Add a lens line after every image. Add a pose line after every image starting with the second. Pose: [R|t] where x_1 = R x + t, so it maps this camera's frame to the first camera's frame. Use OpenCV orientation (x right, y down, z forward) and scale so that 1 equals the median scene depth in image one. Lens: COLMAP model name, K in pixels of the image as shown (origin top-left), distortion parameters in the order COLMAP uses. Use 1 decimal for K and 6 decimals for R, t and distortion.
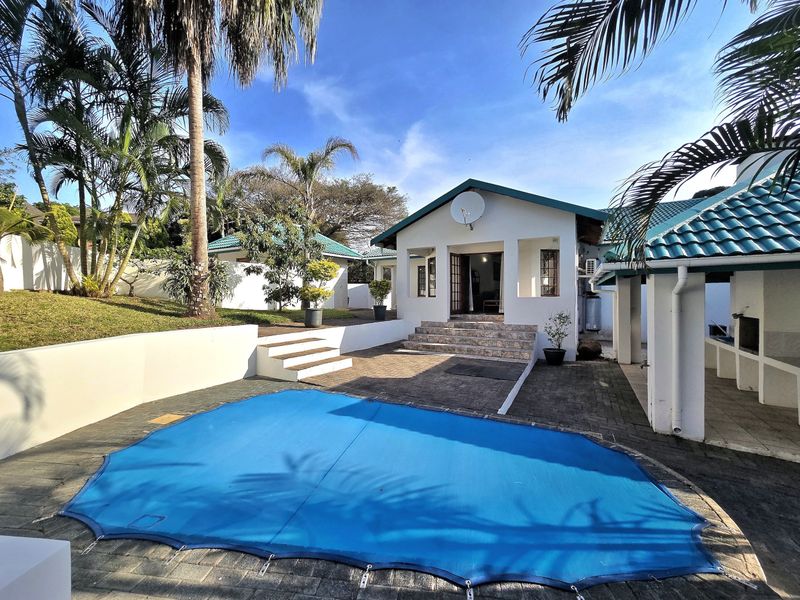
lens RADIAL K [[325.4, 0, 400.0], [0, 325.4, 300.0], [0, 0, 1]] dist [-0.001080, 0.000163]
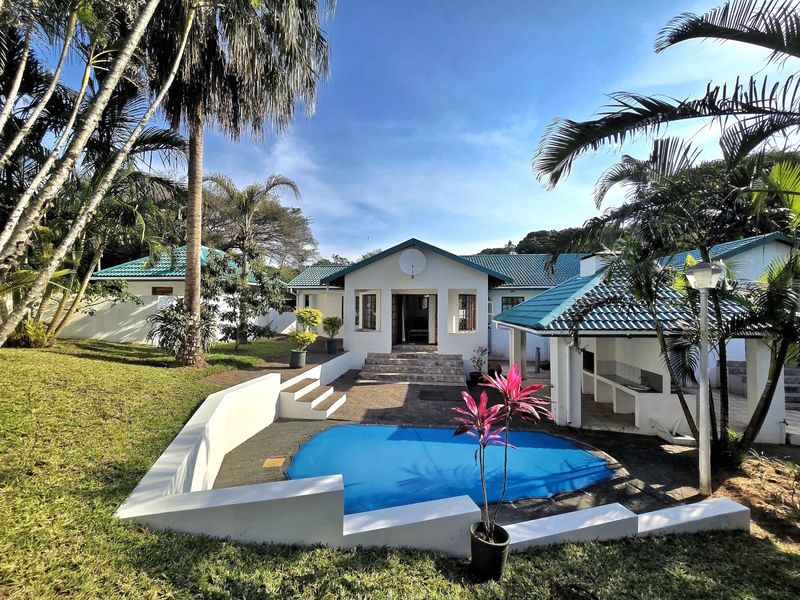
lens RADIAL K [[334.6, 0, 400.0], [0, 334.6, 300.0], [0, 0, 1]] dist [-0.001585, 0.000037]
pose [[0.927124, 0.017976, 0.374323, -0.352708], [-0.004872, 0.999343, -0.035924, -0.102001], [-0.374723, 0.031482, 0.926602, -0.188669]]
